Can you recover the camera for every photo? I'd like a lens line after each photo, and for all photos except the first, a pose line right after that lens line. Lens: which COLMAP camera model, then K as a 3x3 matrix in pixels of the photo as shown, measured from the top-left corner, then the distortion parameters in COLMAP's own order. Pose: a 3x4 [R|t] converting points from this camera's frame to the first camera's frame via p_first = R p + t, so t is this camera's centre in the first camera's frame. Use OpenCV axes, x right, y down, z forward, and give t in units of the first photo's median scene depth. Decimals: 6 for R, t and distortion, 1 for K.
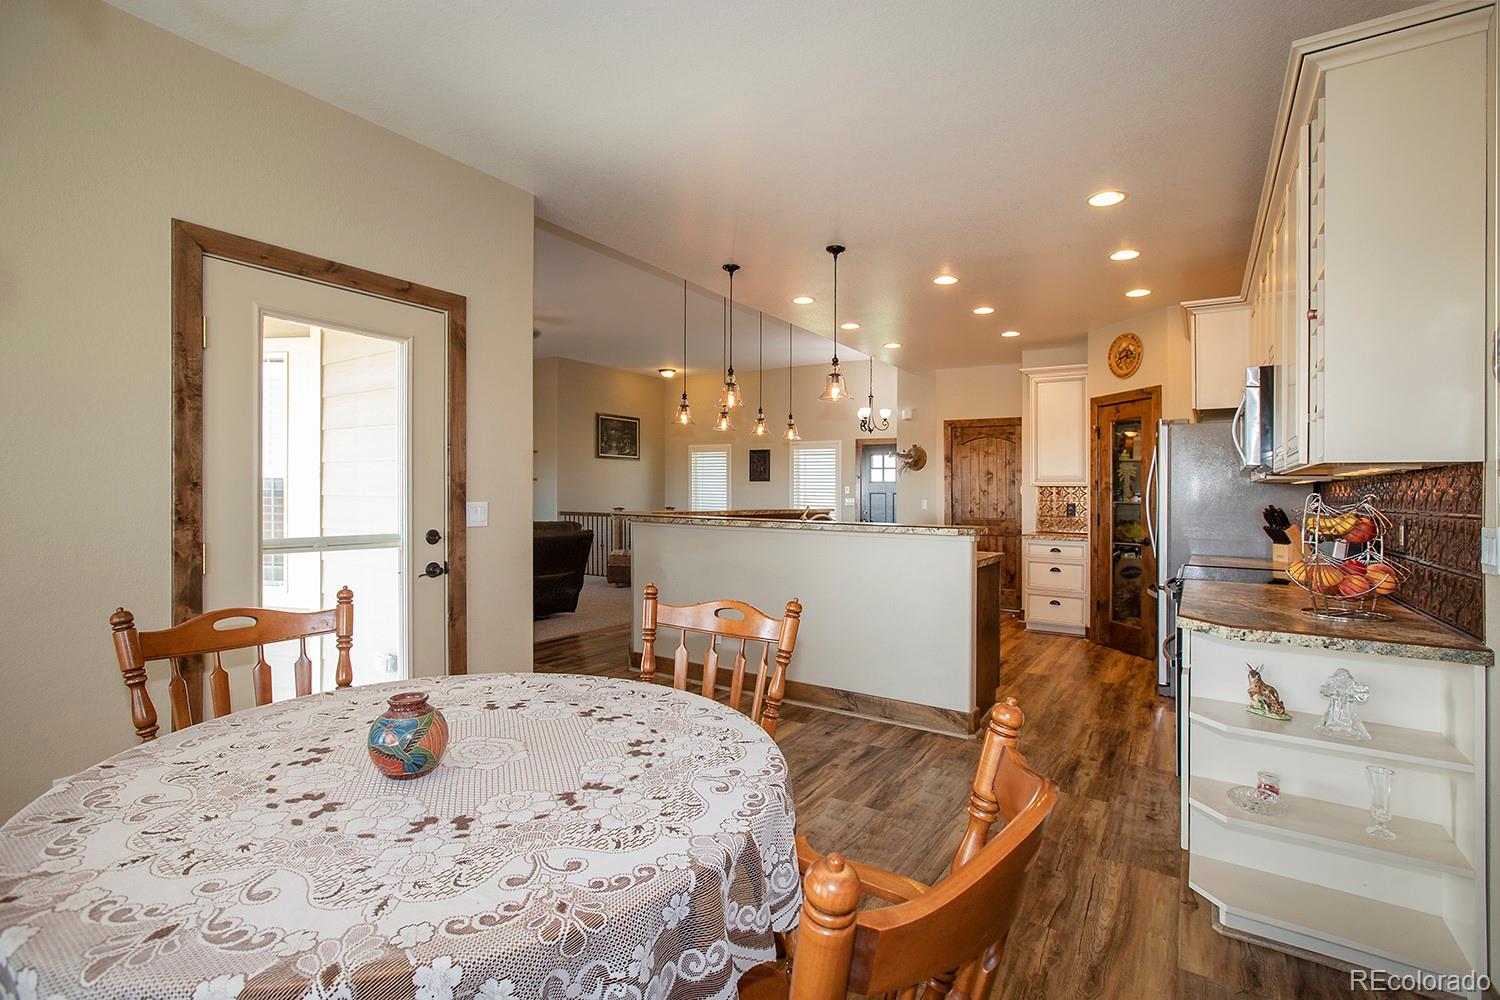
lens RADIAL K [[692.7, 0, 750.2], [0, 692.7, 505.7], [0, 0, 1]] dist [-0.036927, 0.008565]
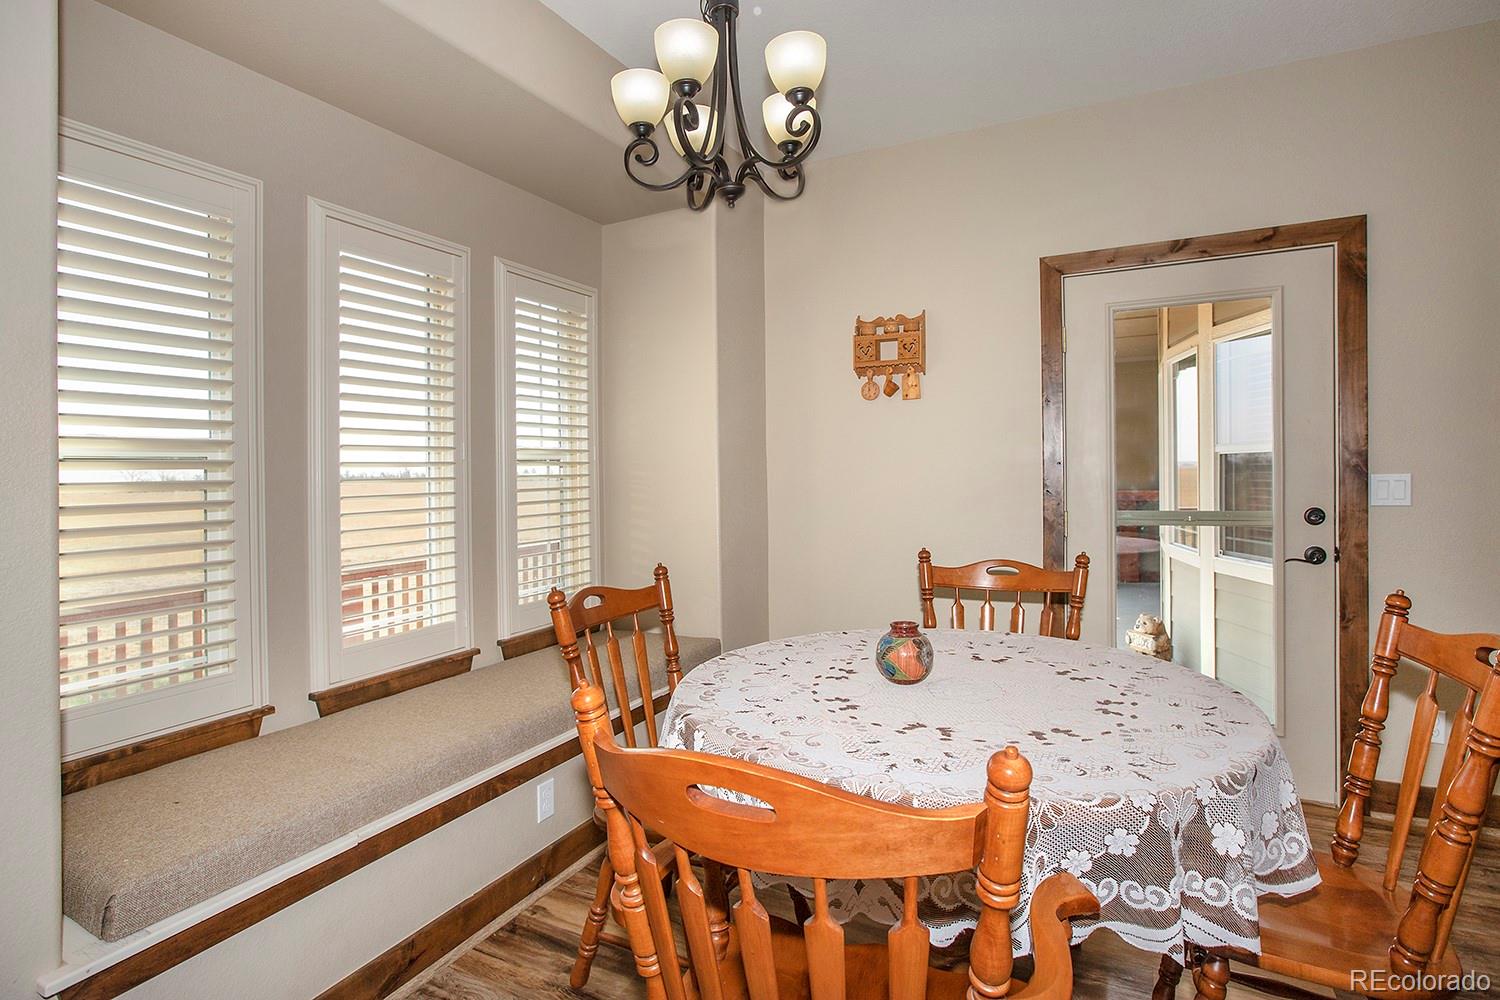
lens RADIAL K [[726.7, 0, 749.1], [0, 726.7, 484.9], [0, 0, 1]] dist [-0.006486, -0.000344]
pose [[0.138978, -0.001028, -0.990295, 0.646941], [0.005763, 0.999983, -0.000229, 0.005457], [0.990279, -0.005675, 0.138982, 0.377039]]
